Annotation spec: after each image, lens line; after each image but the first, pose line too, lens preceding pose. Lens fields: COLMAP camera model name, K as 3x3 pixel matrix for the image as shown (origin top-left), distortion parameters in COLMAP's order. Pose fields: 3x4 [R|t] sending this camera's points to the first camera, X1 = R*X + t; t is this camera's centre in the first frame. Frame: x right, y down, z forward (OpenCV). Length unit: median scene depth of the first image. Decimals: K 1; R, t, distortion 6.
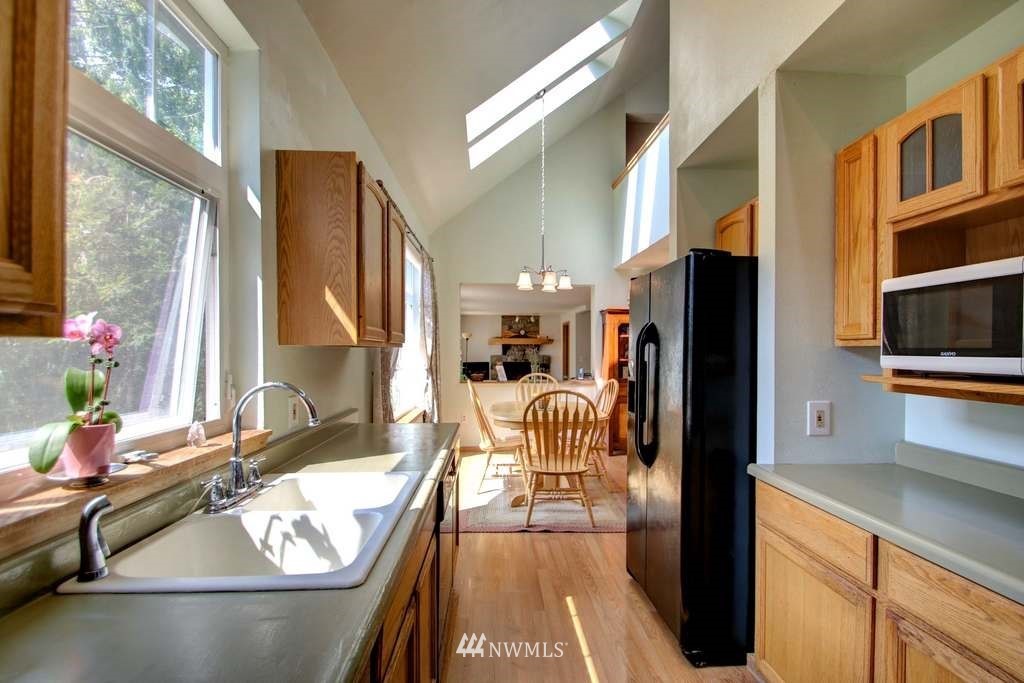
lens RADIAL K [[476.7, 0, 512.4], [0, 476.7, 348.3], [0, 0, 1]] dist [-0.005893, -0.001512]
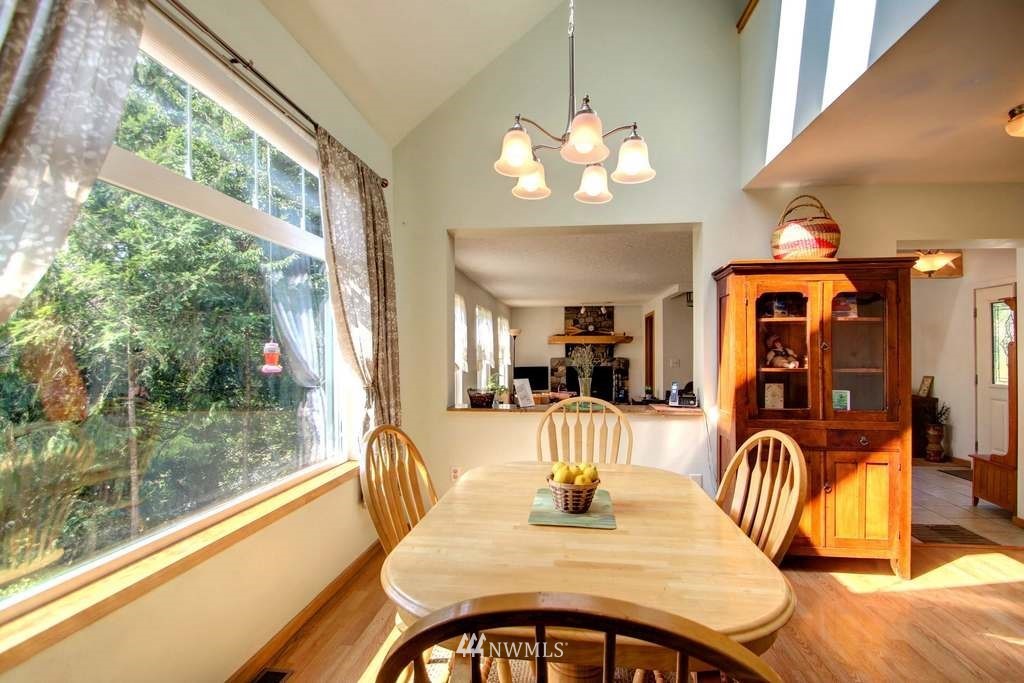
lens RADIAL K [[476.7, 0, 513.8], [0, 476.7, 348.2], [0, 0, 1]] dist [-0.005893, -0.001512]
pose [[0.985400, -0.004229, -0.170205, 0.030225], [0.003577, 0.999985, -0.004141, 0.001758], [0.170220, 0.003471, 0.985400, 0.233658]]
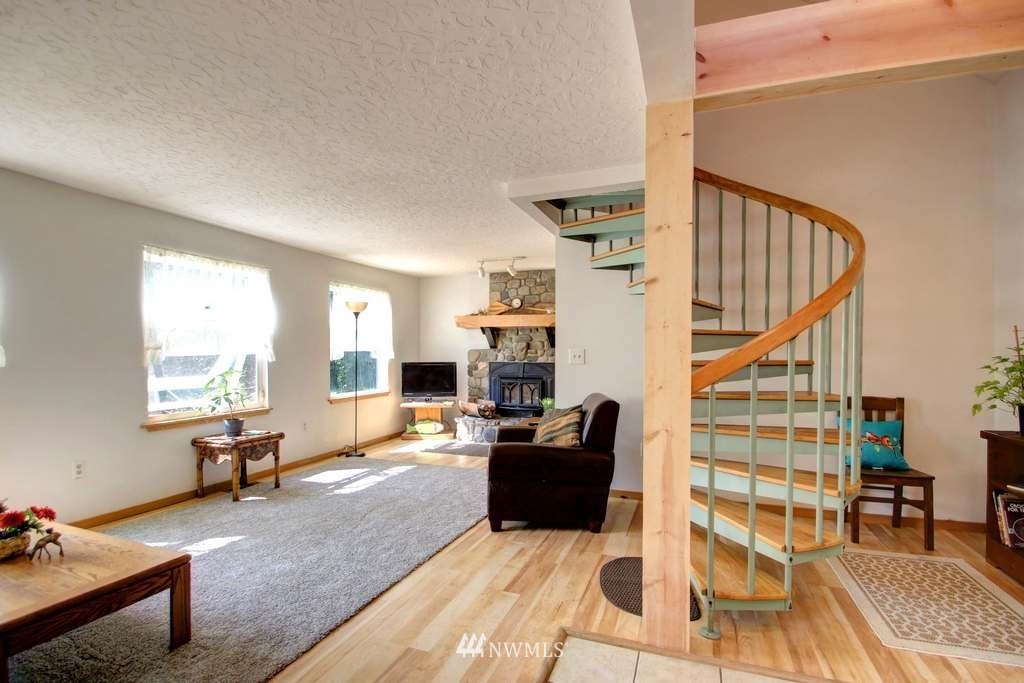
lens RADIAL K [[476.7, 0, 515.2], [0, 476.7, 348.0], [0, 0, 1]] dist [-0.005893, -0.001512]
pose [[0.921176, 0.000897, -0.389144, 0.221525], [0.000193, 0.999996, 0.002761, 0.012425], [0.389145, -0.002619, 0.921173, 0.575701]]
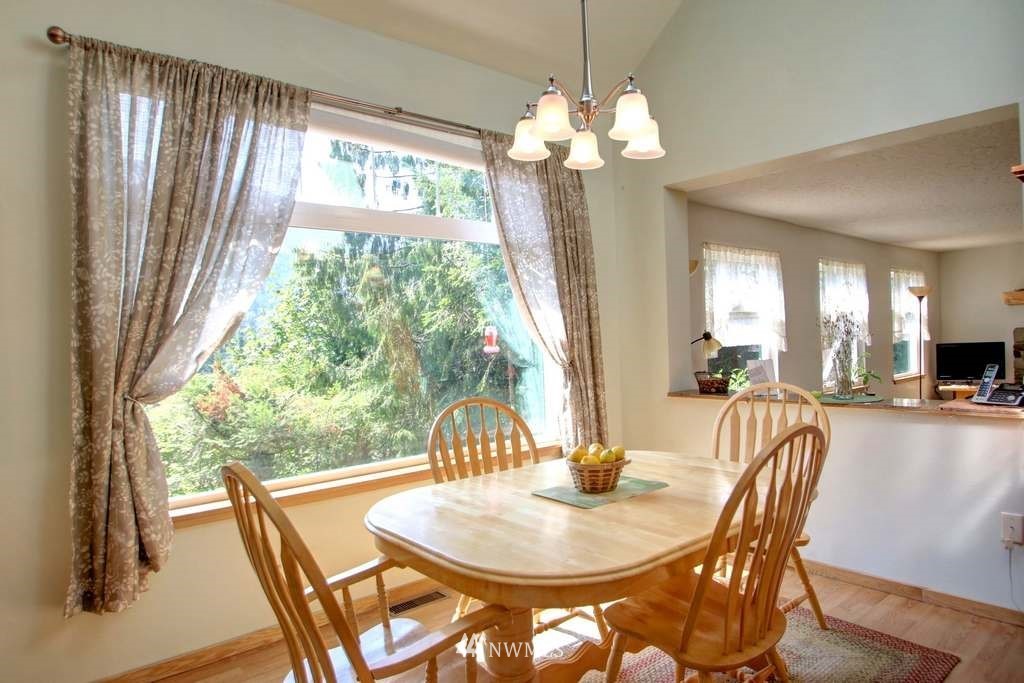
lens RADIAL K [[615.6, 0, 510.9], [0, 615.6, 340.2], [0, 0, 1]] dist [-0.007125, -0.000196]
pose [[0.606104, -0.018521, -0.795169, 0.142879], [0.039810, 0.999182, 0.007072, 0.003302], [0.794388, -0.035942, 0.606346, 0.249859]]
